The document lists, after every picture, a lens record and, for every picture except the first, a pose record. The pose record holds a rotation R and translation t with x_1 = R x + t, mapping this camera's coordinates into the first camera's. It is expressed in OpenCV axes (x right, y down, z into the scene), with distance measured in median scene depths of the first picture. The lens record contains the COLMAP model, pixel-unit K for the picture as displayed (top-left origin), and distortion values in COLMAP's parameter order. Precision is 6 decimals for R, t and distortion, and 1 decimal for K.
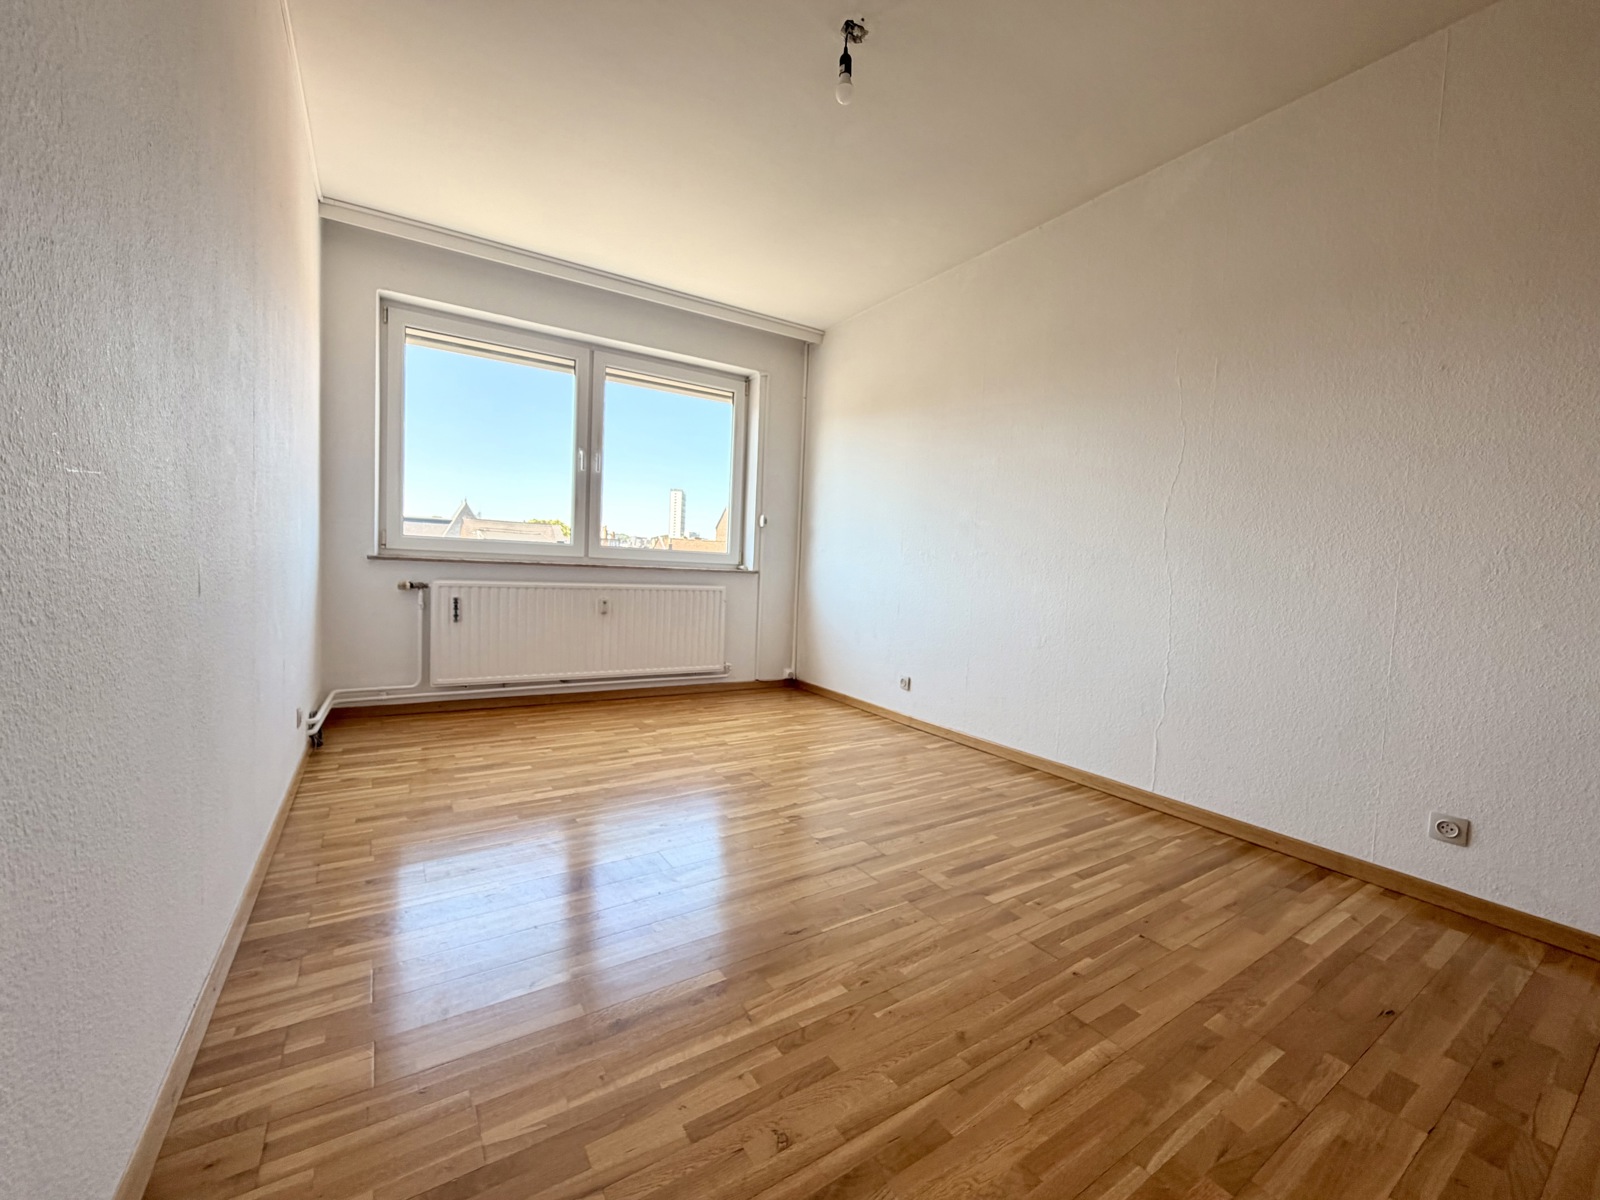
lens RADIAL K [[637.2, 0, 798.1], [0, 637.2, 599.8], [0, 0, 1]] dist [-0.002706, 0.000151]
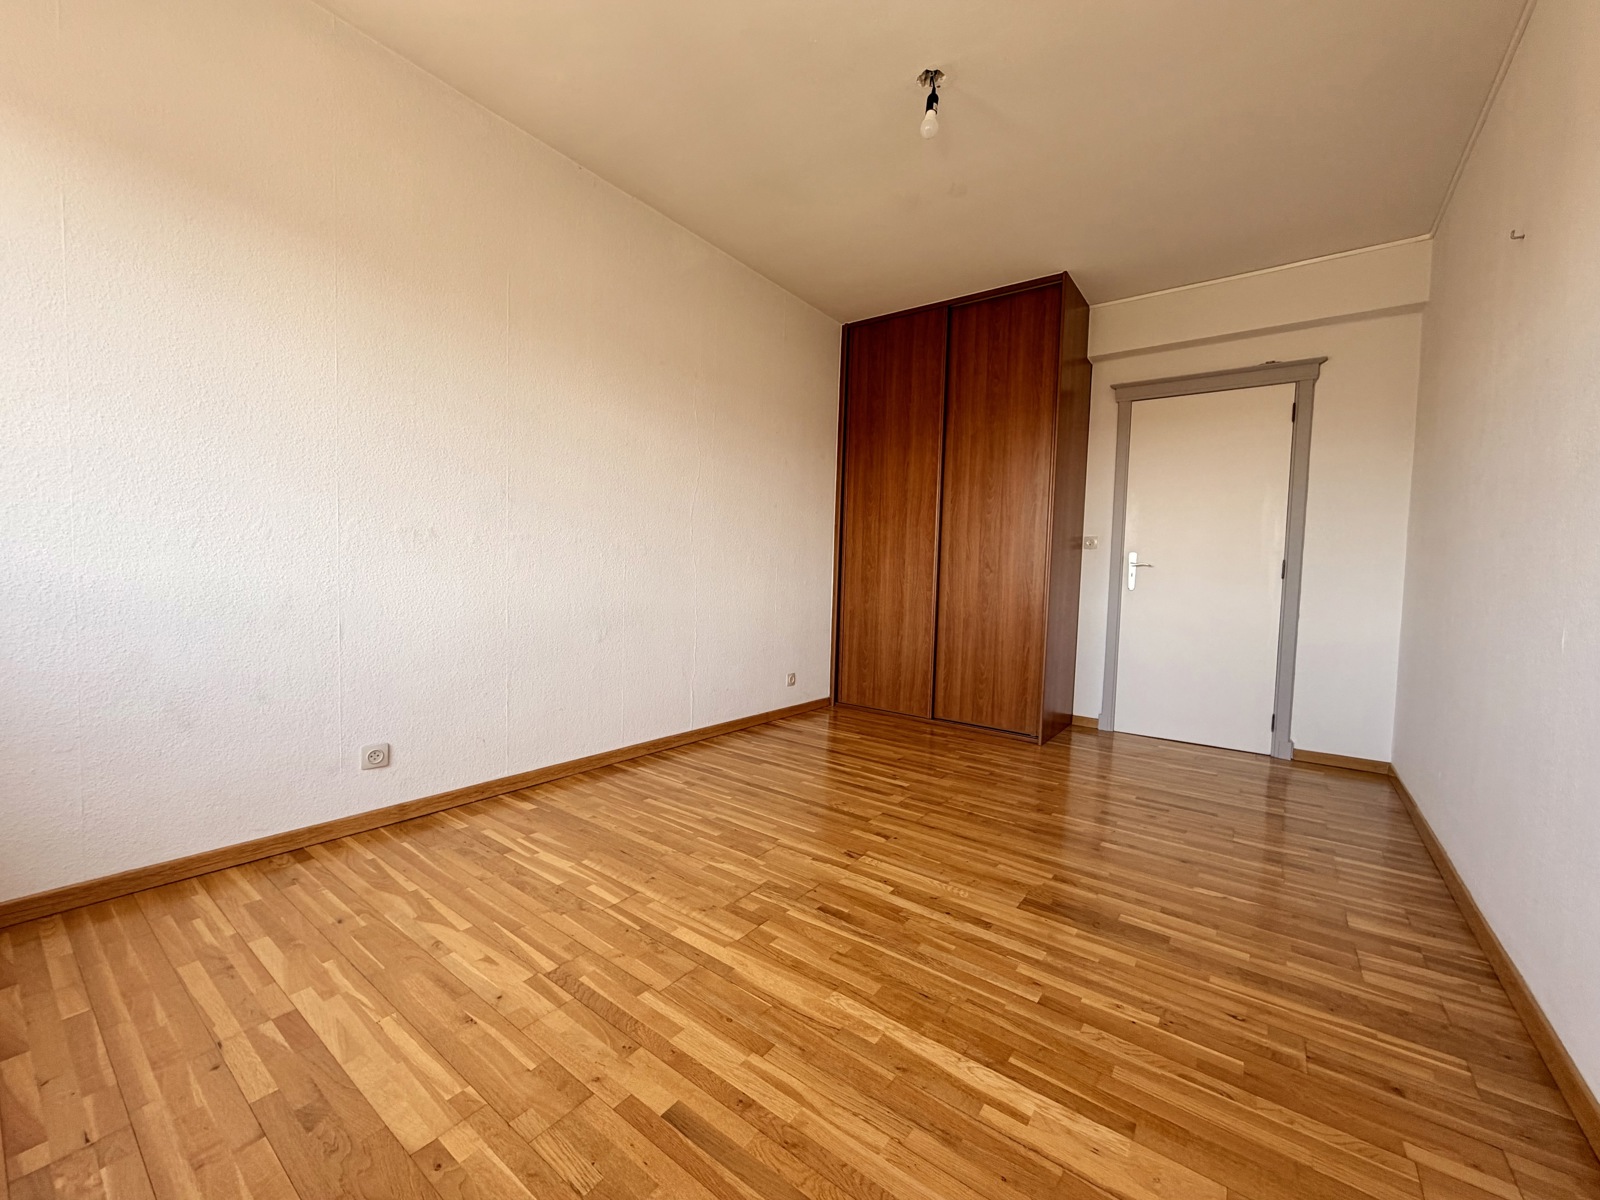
lens RADIAL K [[637.2, 0, 797.2], [0, 637.2, 600.4], [0, 0, 1]] dist [-0.002706, 0.000151]
pose [[-0.345769, -0.102177, 0.932740, -0.713886], [0.001660, 0.993985, 0.109501, -0.104165], [-0.938318, 0.039410, -0.343520, 1.250135]]
